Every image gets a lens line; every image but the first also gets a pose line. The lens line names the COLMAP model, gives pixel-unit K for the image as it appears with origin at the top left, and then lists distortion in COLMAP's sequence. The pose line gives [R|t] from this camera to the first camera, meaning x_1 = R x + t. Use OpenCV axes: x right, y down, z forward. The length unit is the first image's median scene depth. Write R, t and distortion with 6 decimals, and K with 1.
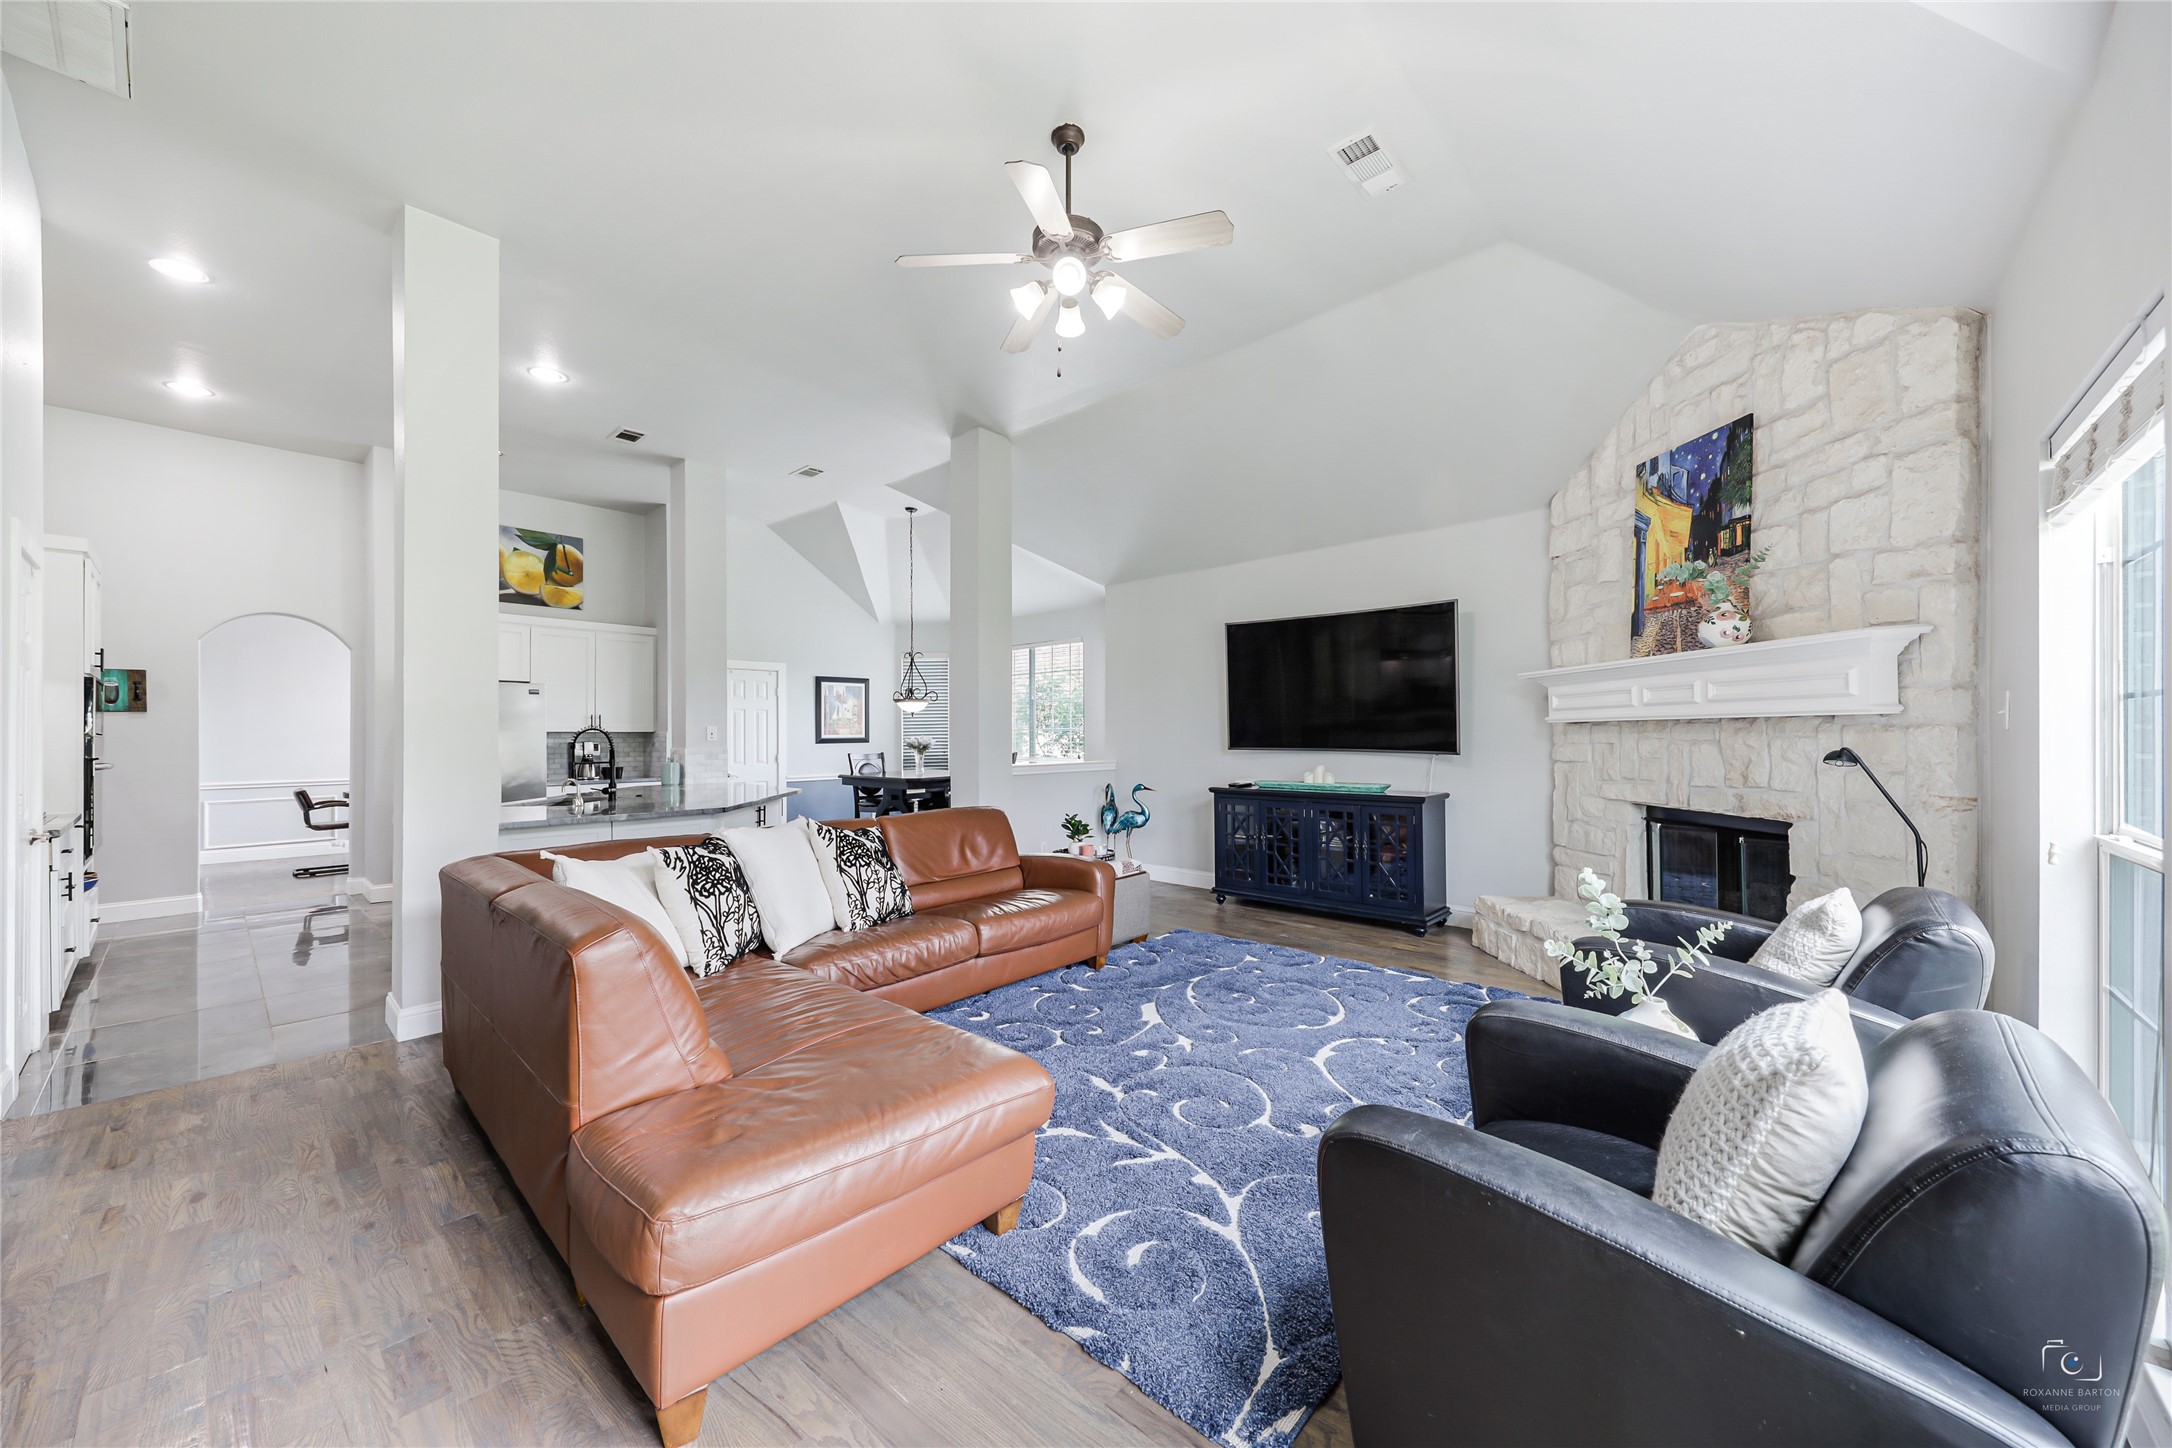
lens RADIAL K [[784.8, 0, 1077.7], [0, 784.8, 730.6], [0, 0, 1]] dist [0.008019, -0.005190]
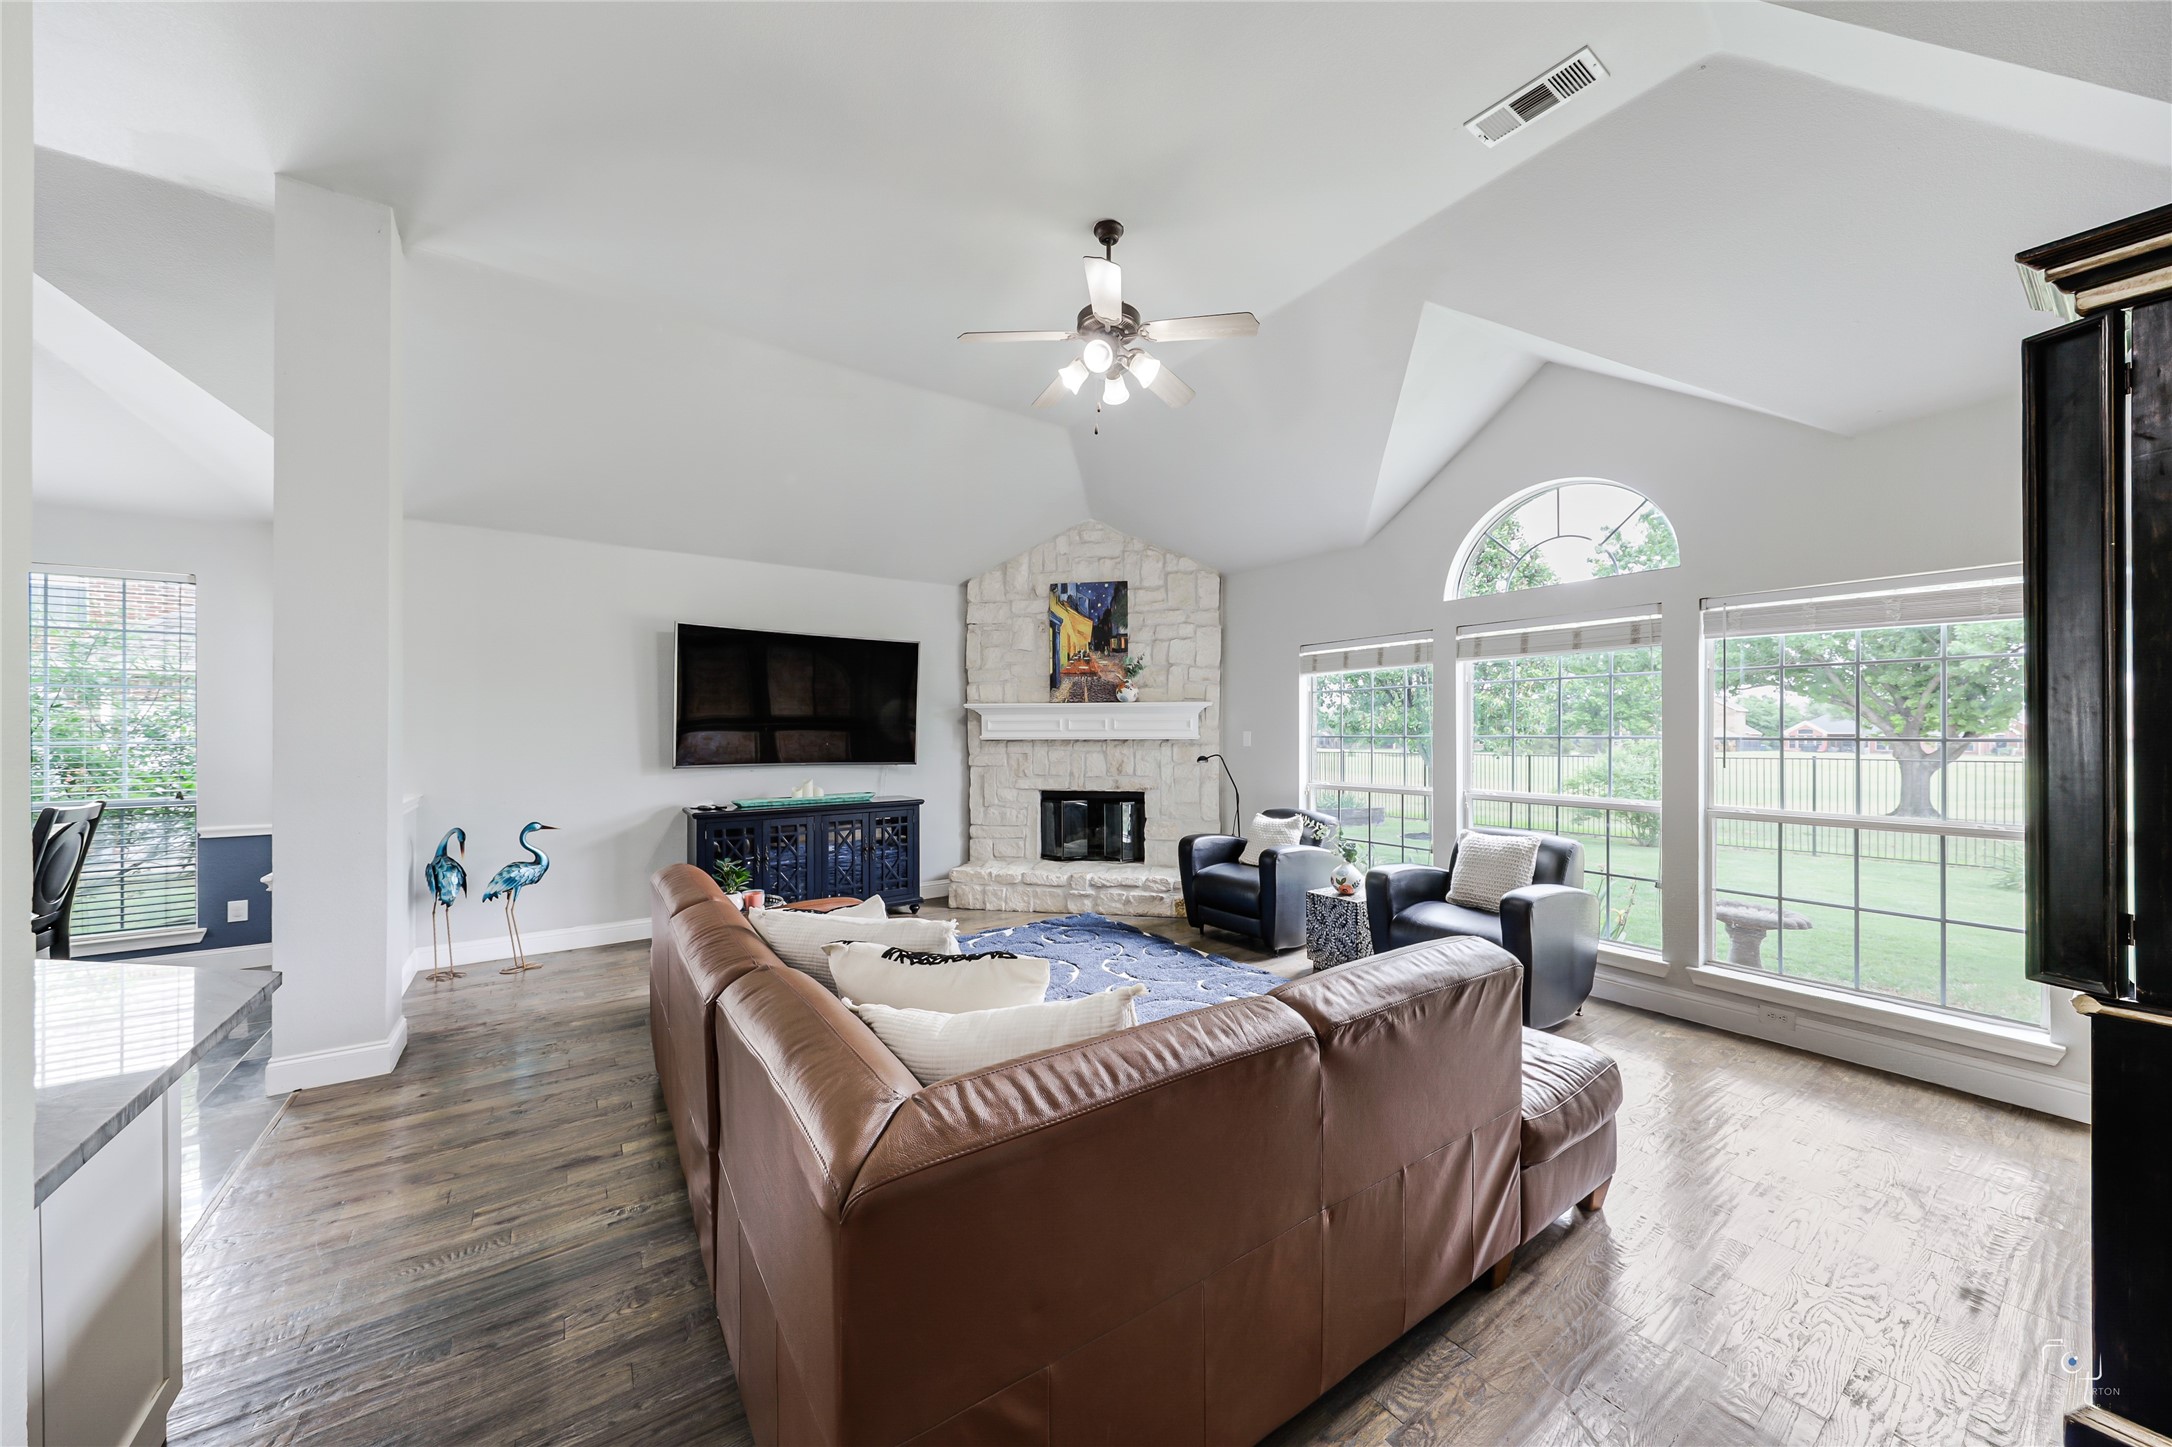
lens RADIAL K [[781.1, 0, 1087.9], [0, 781.1, 735.0], [0, 0, 1]] dist [0.006711, -0.005511]
pose [[0.194547, 0.003375, 0.980887, -0.922445], [-0.001817, 0.999994, -0.003080, -0.018296], [-0.980892, -0.001183, 0.194552, 0.643514]]
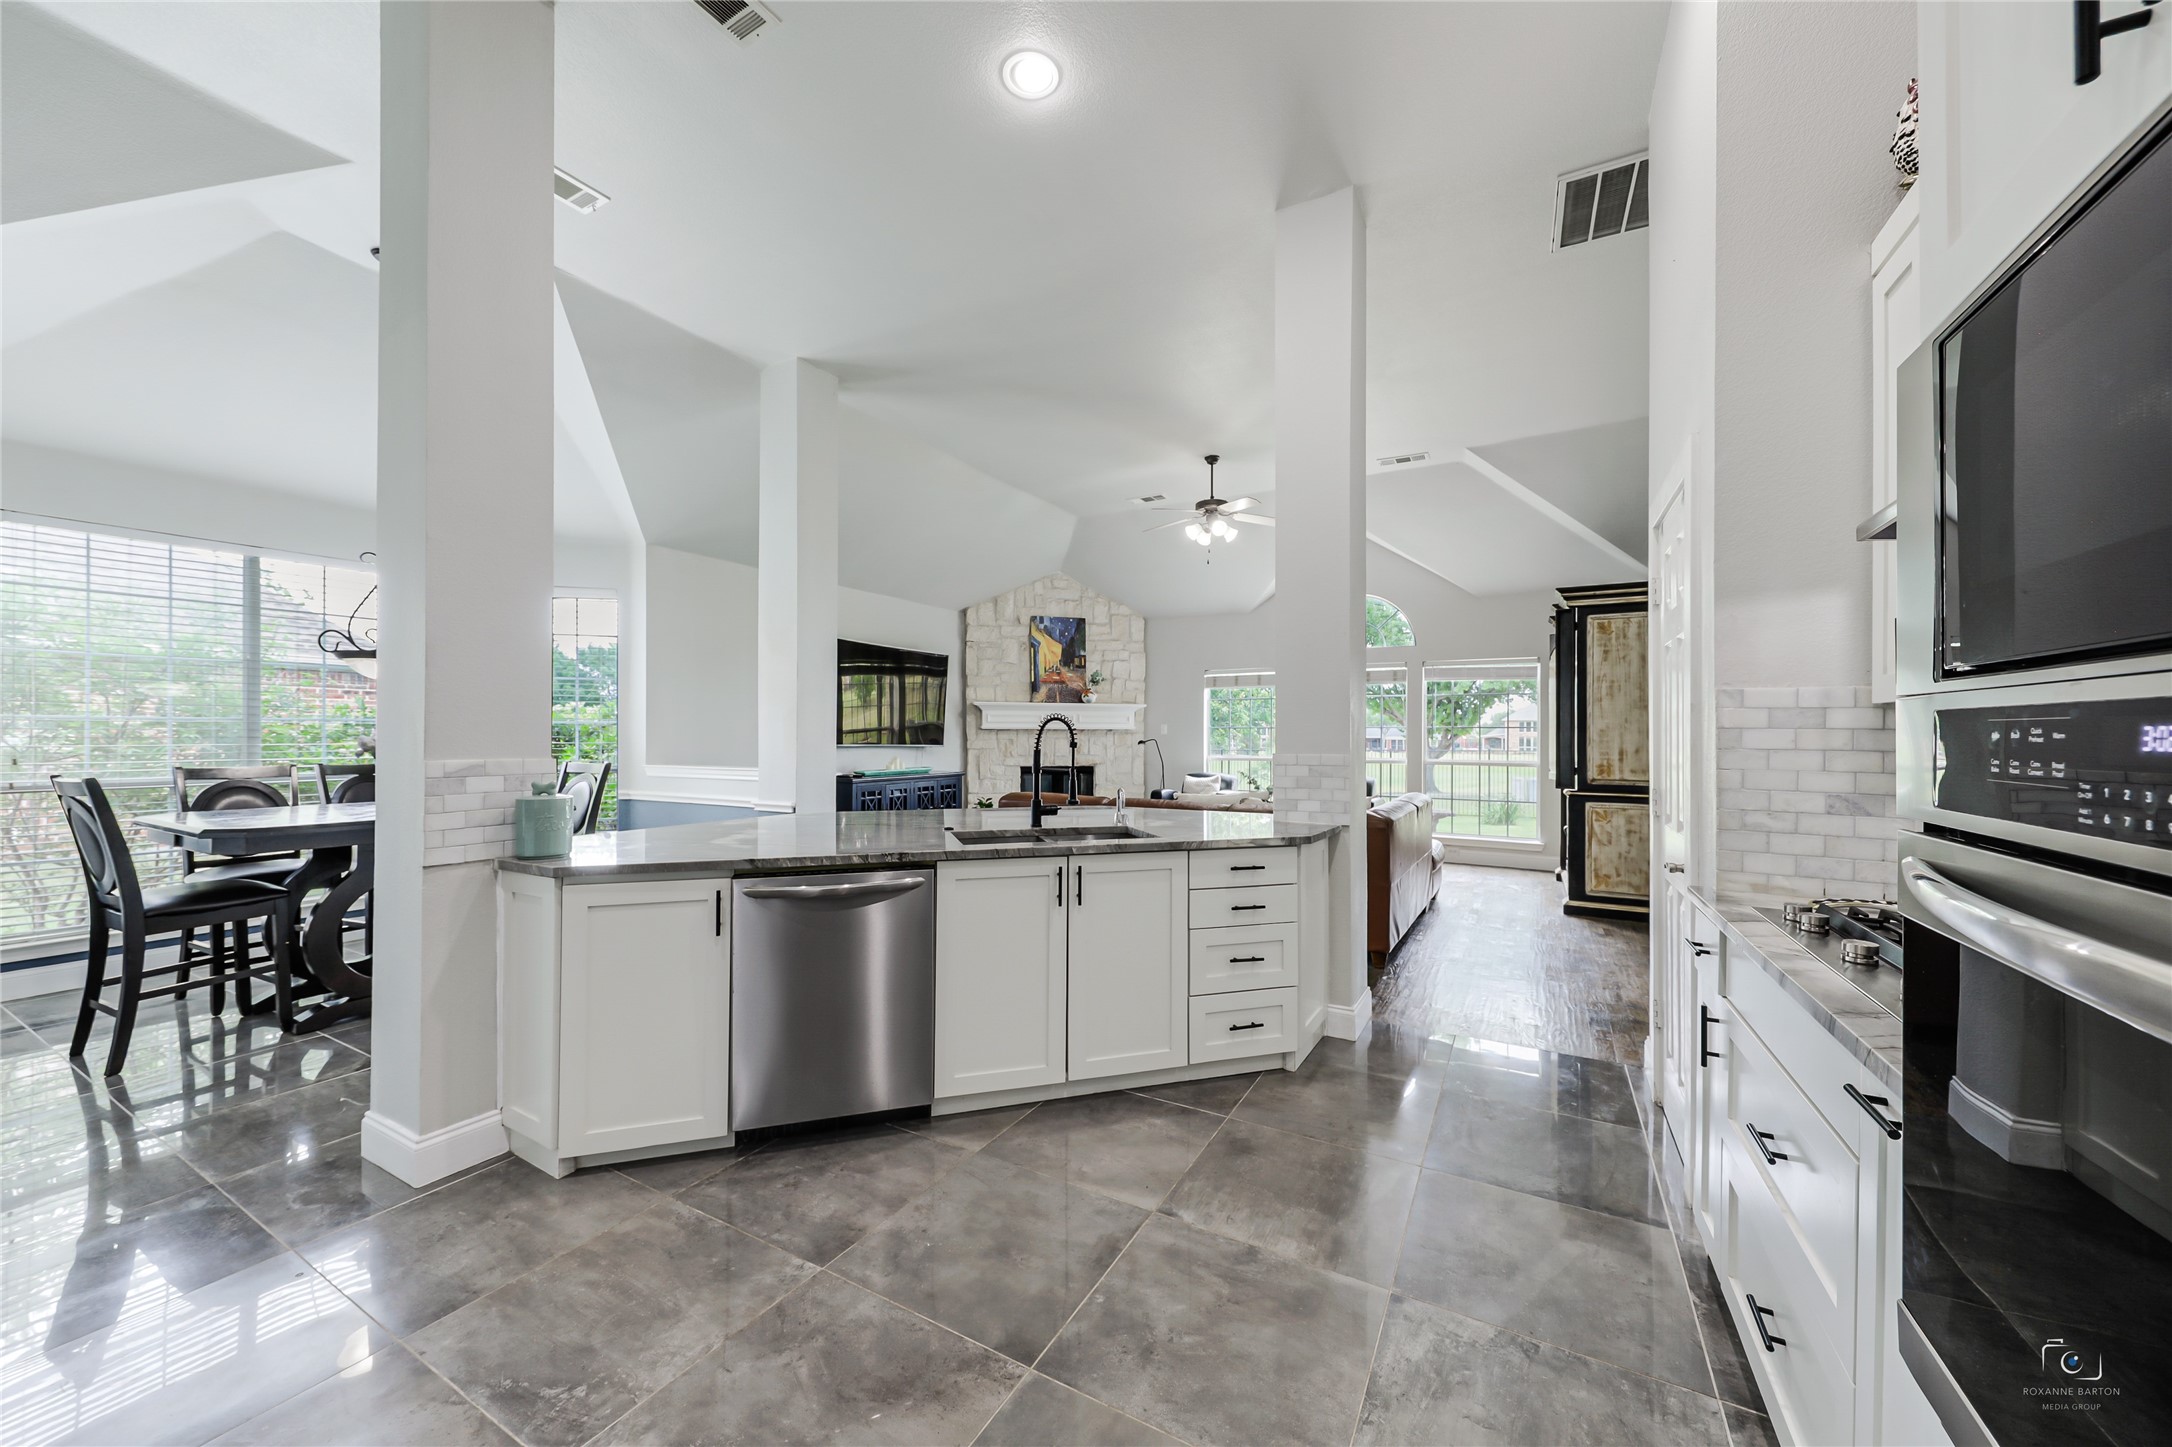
lens RADIAL K [[781.1, 0, 1087.9], [0, 781.1, 735.0], [0, 0, 1]] dist [0.006711, -0.005511]
pose [[-0.240941, 0.004323, 0.970530, -1.589961], [-0.006098, 0.999964, -0.005968, 0.017639], [-0.970521, -0.007357, -0.240906, 1.463901]]
